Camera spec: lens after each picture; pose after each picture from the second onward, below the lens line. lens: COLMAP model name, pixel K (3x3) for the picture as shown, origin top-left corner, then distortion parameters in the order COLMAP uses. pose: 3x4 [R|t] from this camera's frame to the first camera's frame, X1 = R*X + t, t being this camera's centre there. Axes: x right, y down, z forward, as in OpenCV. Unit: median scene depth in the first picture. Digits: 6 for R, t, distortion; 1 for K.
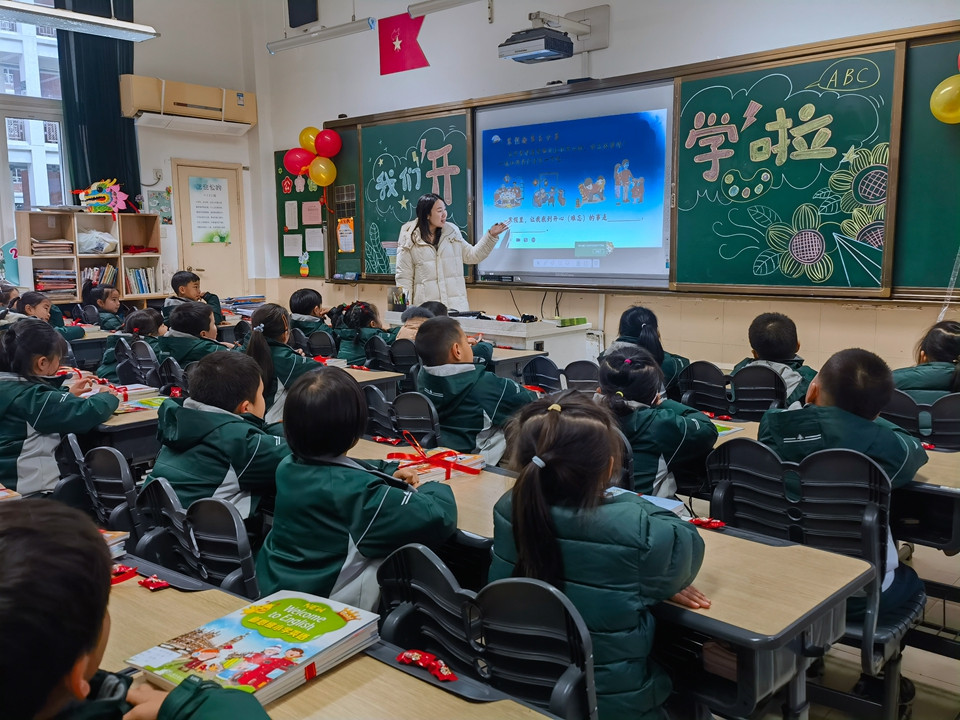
lens RADIAL K [[892.2, 0, 479.9], [0, 892.2, 360.9], [0, 0, 1]] dist [0.010298, 0.000000]
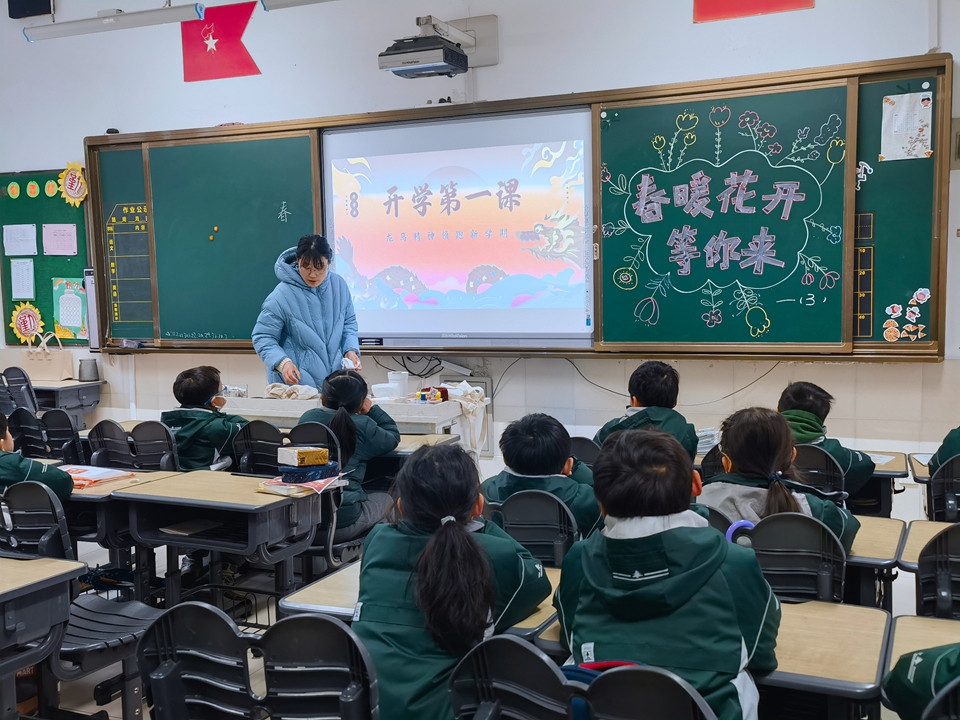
lens RADIAL K [[1037.8, 0, 480.8], [0, 1037.8, 361.7], [0, 0, 1]] dist [0.063133, 0.000000]
pose [[0.940377, -0.033823, 0.338448, -0.218777], [0.055112, 0.997047, -0.053488, -0.021954], [-0.335639, 0.068951, 0.939464, 0.106440]]
